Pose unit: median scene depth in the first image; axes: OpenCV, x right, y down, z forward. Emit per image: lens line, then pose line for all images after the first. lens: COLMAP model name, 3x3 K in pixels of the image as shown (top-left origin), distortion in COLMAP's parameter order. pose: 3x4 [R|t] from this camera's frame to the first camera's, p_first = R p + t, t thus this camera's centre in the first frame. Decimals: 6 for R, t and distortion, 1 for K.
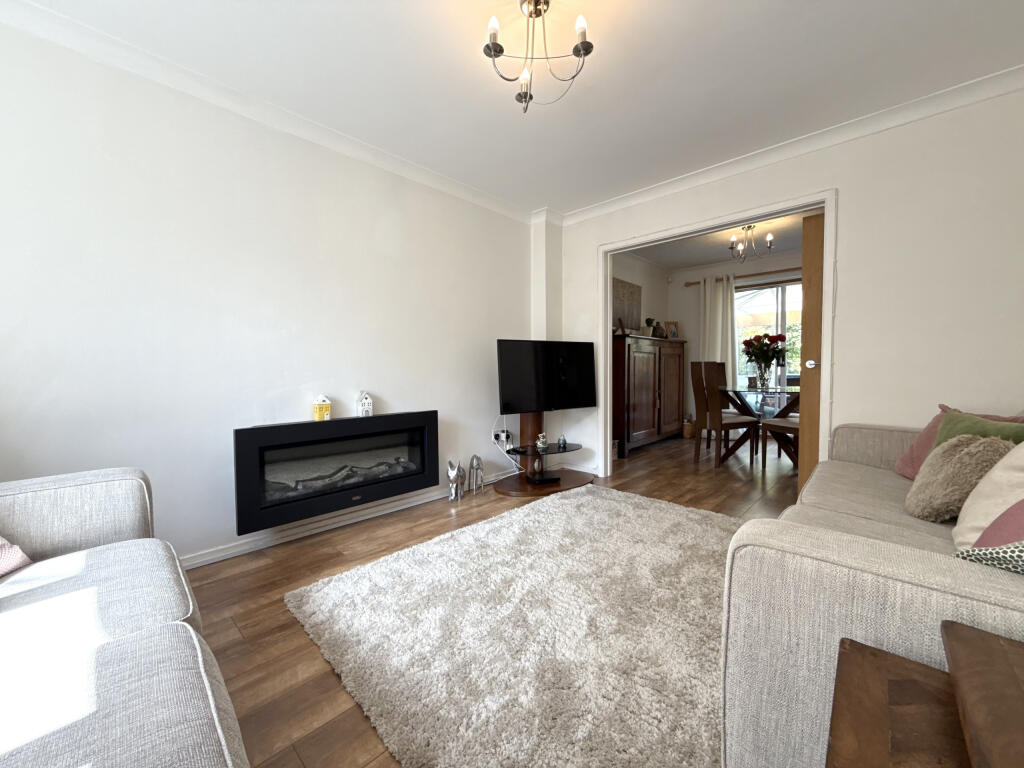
lens RADIAL K [[408.9, 0, 507.0], [0, 408.9, 376.2], [0, 0, 1]] dist [-0.001660, -0.000145]
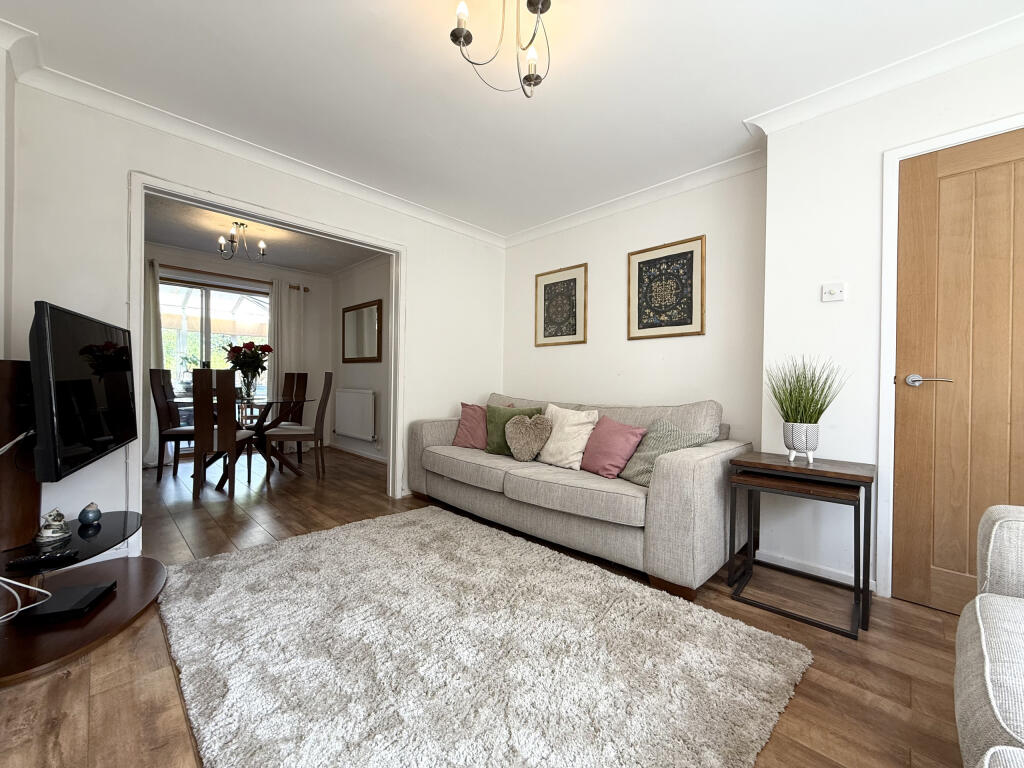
lens RADIAL K [[408.9, 0, 513.7], [0, 408.9, 384.6], [0, 0, 1]] dist [-0.001660, -0.000145]
pose [[0.009887, -0.010587, 0.999895, -0.428501], [0.004927, 0.999932, 0.010539, -0.016154], [-0.999939, 0.004822, 0.009939, 0.506631]]
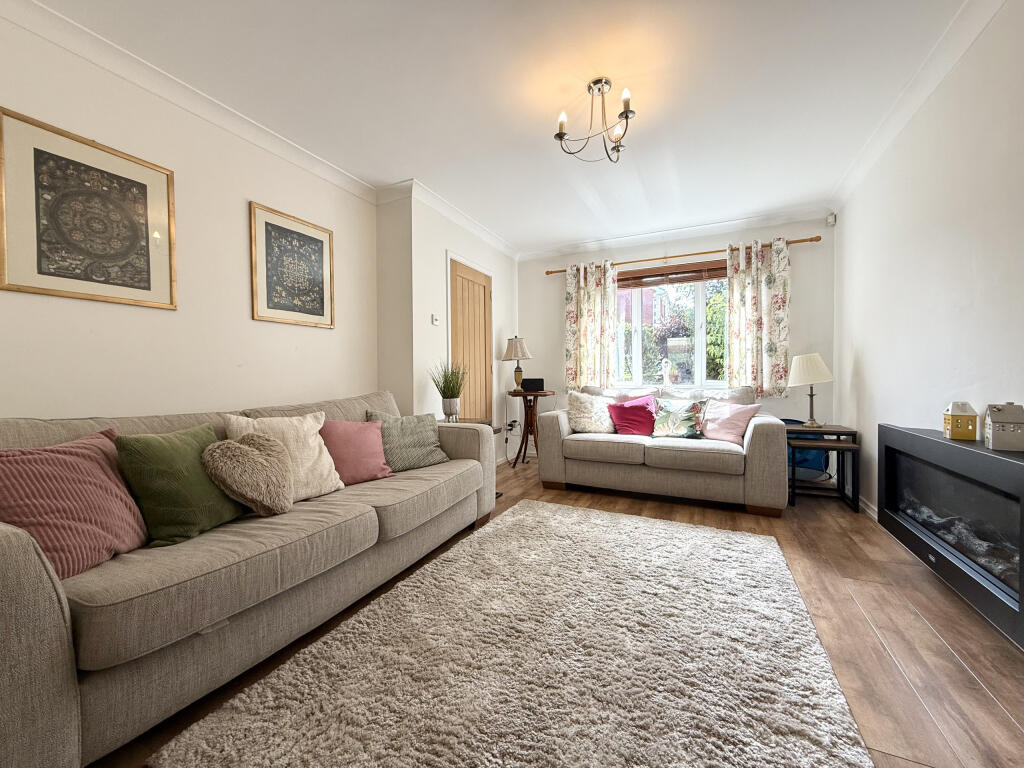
lens RADIAL K [[408.9, 0, 520.7], [0, 408.9, 384.4], [0, 0, 1]] dist [-0.001660, -0.000145]
pose [[-0.947063, 0.019687, -0.320444, 0.377213], [0.010791, 0.999506, 0.029513, -0.012055], [0.320867, 0.024493, -0.946808, 1.109437]]
